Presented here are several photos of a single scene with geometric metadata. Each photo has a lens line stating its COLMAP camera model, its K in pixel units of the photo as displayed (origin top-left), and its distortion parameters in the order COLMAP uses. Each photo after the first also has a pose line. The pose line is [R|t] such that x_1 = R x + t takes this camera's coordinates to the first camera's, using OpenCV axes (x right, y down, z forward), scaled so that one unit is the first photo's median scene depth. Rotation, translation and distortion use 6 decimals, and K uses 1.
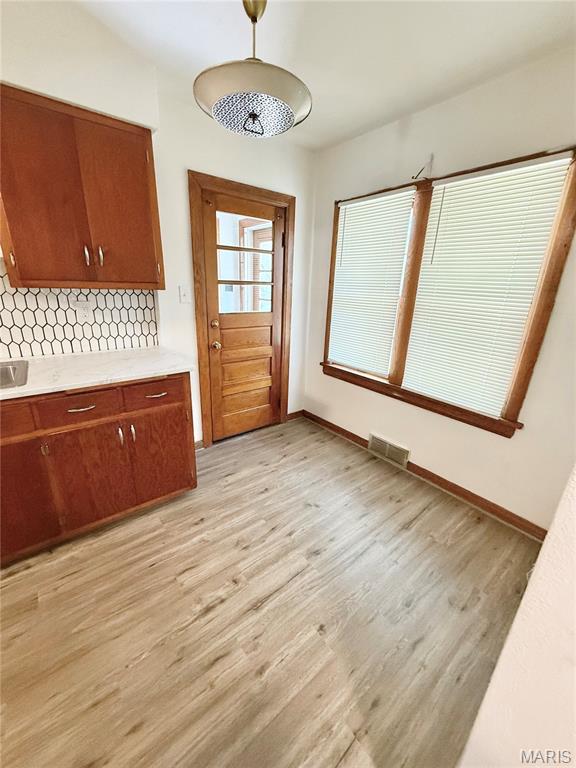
lens RADIAL K [[305.8, 0, 287.7], [0, 305.8, 382.9], [0, 0, 1]] dist [-0.000245, -0.000161]
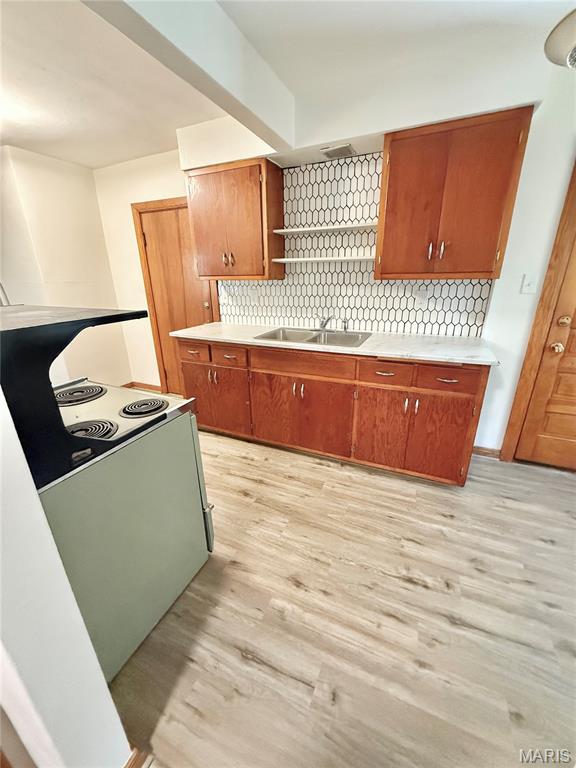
lens RADIAL K [[305.8, 0, 287.7], [0, 305.8, 382.9], [0, 0, 1]] dist [-0.000245, -0.000161]
pose [[0.460214, 0.259093, -0.849161, 0.207028], [-0.244391, 0.956487, 0.159389, 0.014990], [0.853508, 0.134174, 0.503509, 0.007349]]
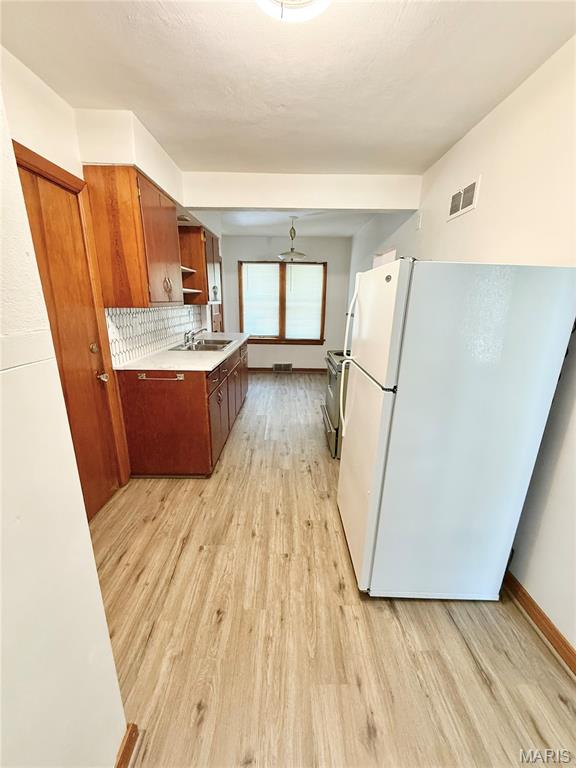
lens RADIAL K [[305.8, 0, 287.7], [0, 305.8, 382.9], [0, 0, 1]] dist [-0.000245, -0.000161]
pose [[0.615727, -0.235245, 0.752024, -2.122068], [0.255179, 0.962493, 0.092152, 0.185643], [-0.745496, 0.135160, 0.652662, -0.814449]]
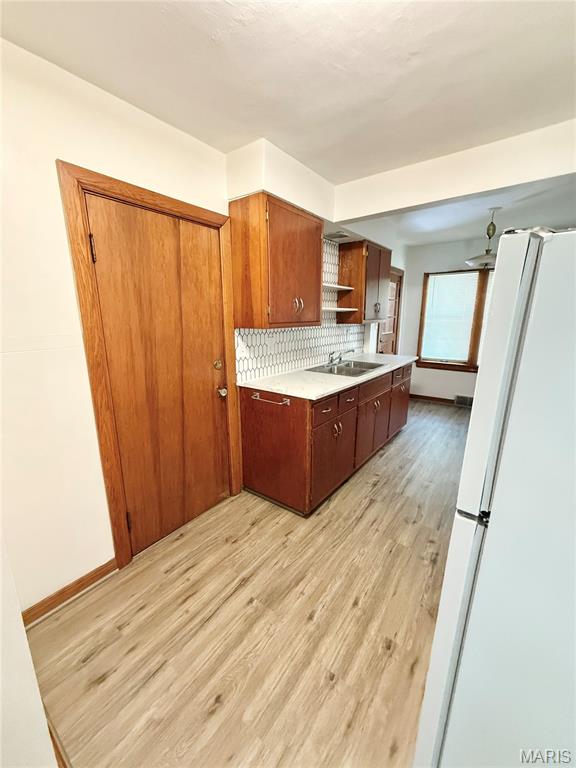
lens RADIAL K [[305.8, 0, 287.7], [0, 305.8, 382.9], [0, 0, 1]] dist [-0.000245, -0.000161]
pose [[0.966228, -0.094043, 0.239915, -1.711068], [0.116012, 0.990091, -0.079123, 0.187142], [-0.230096, 0.104284, 0.967564, -0.818119]]
